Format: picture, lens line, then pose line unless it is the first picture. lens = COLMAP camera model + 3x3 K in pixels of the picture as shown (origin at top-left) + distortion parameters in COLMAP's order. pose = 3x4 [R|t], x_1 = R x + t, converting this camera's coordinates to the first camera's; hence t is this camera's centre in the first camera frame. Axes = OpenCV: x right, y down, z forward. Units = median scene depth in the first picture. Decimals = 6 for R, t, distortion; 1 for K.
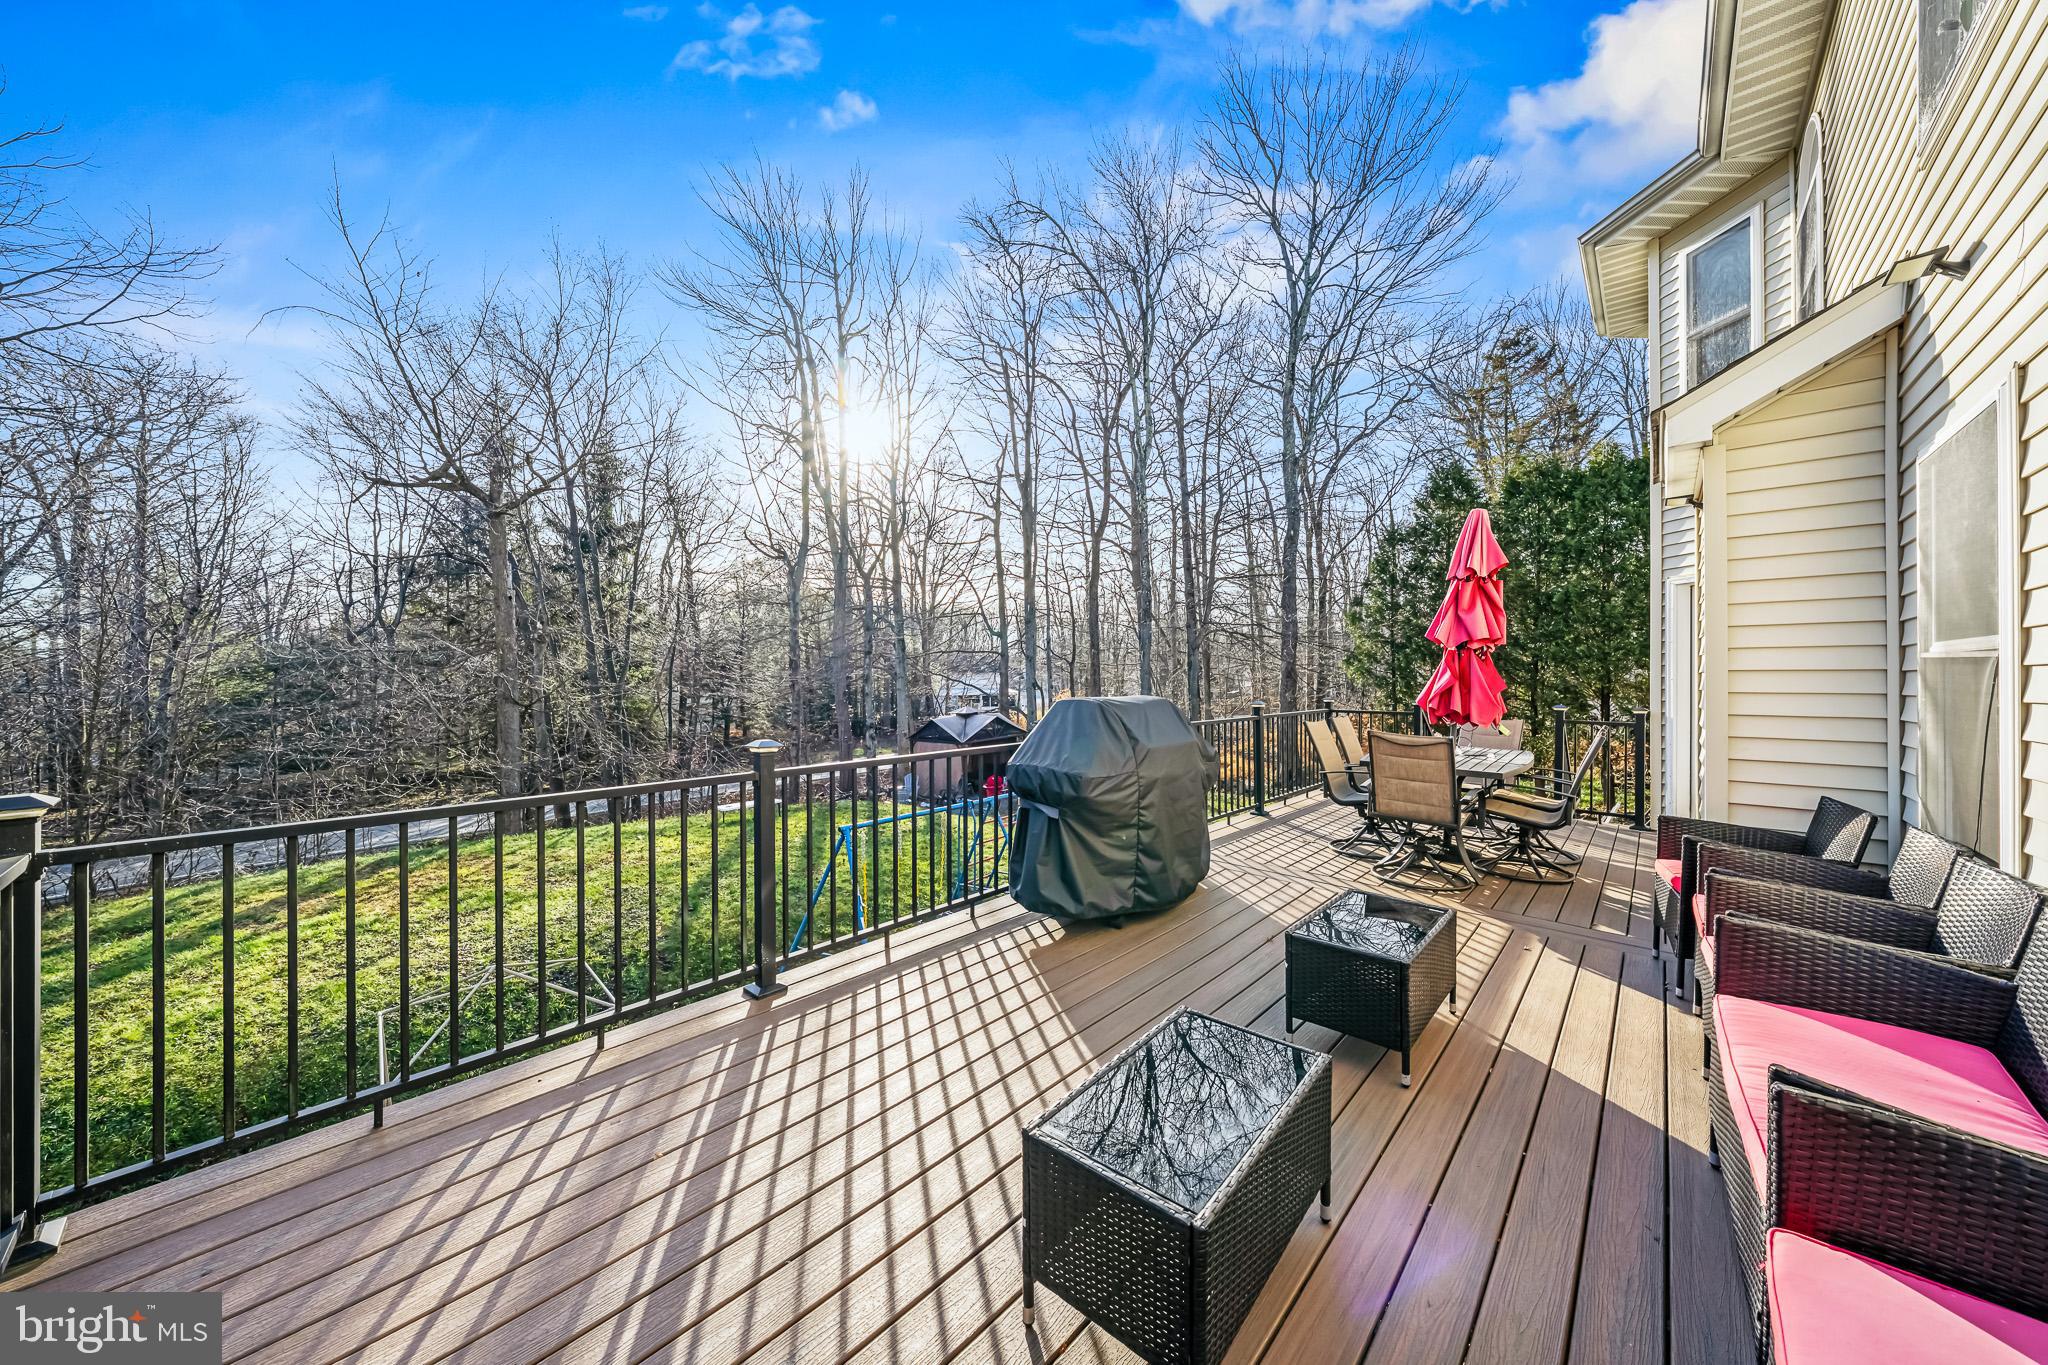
lens RADIAL K [[707.9, 0, 1023.5], [0, 707.9, 681.0], [0, 0, 1]] dist [-0.000609, 0.000013]
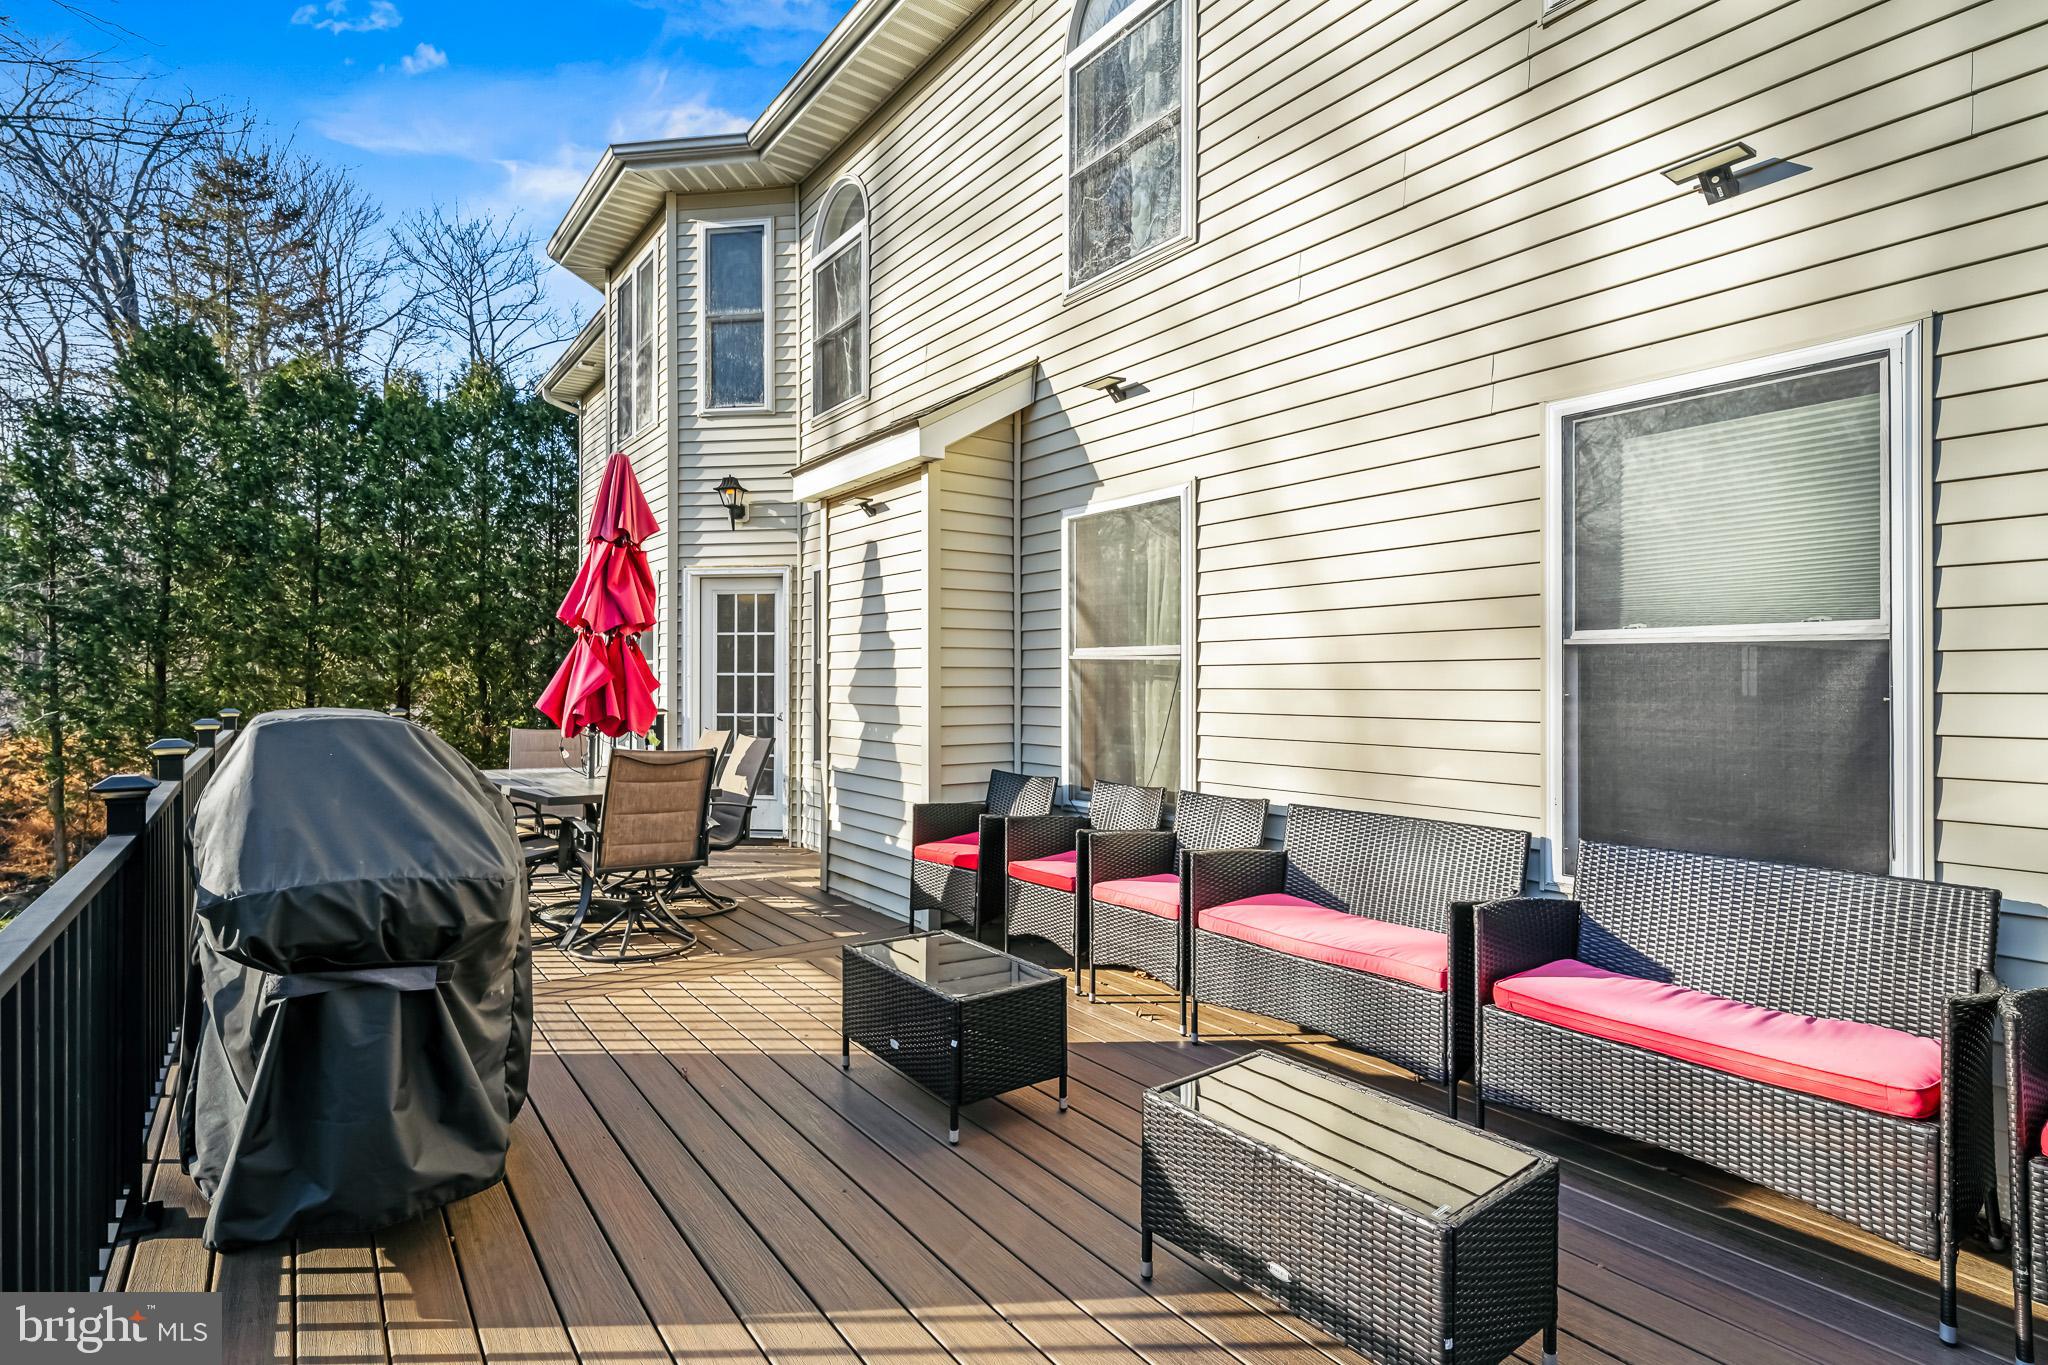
lens RADIAL K [[1004.4, 0, 1024.9], [0, 1004.4, 672.9], [0, 0, 1]] dist [0.002655, 0.000414]
pose [[0.201787, 0.001011, 0.979429, -0.345114], [0.004489, 0.999988, -0.001957, -0.000559], [-0.979419, 0.004792, 0.201780, 0.354313]]
